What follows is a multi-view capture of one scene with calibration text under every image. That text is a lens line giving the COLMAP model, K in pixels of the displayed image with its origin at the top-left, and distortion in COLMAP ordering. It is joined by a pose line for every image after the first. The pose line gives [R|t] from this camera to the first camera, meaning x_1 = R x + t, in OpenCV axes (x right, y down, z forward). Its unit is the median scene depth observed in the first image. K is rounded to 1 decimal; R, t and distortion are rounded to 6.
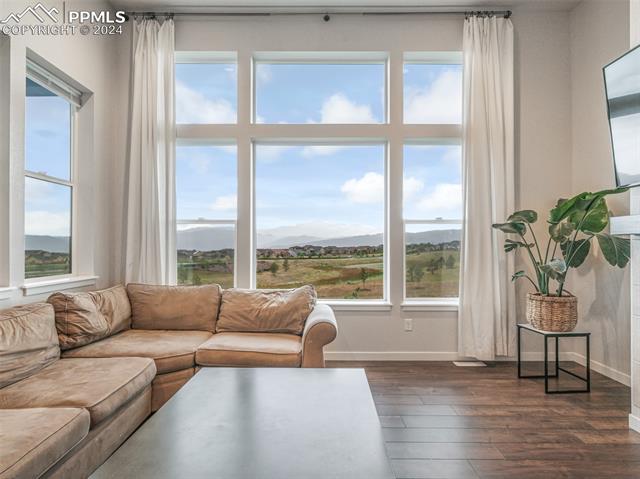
lens RADIAL K [[391.4, 0, 314.7], [0, 391.4, 243.5], [0, 0, 1]] dist [0.002102, -0.000658]
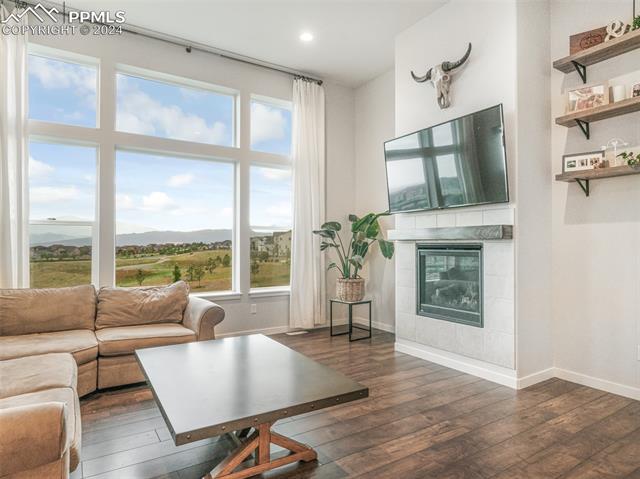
lens RADIAL K [[391.4, 0, 314.7], [0, 391.4, 243.5], [0, 0, 1]] dist [0.002102, -0.000658]
pose [[0.844286, -0.000356, 0.535893, -0.315927], [-0.000431, 0.999999, 0.001343, -0.006332], [-0.535893, -0.001365, 0.844285, -0.204519]]
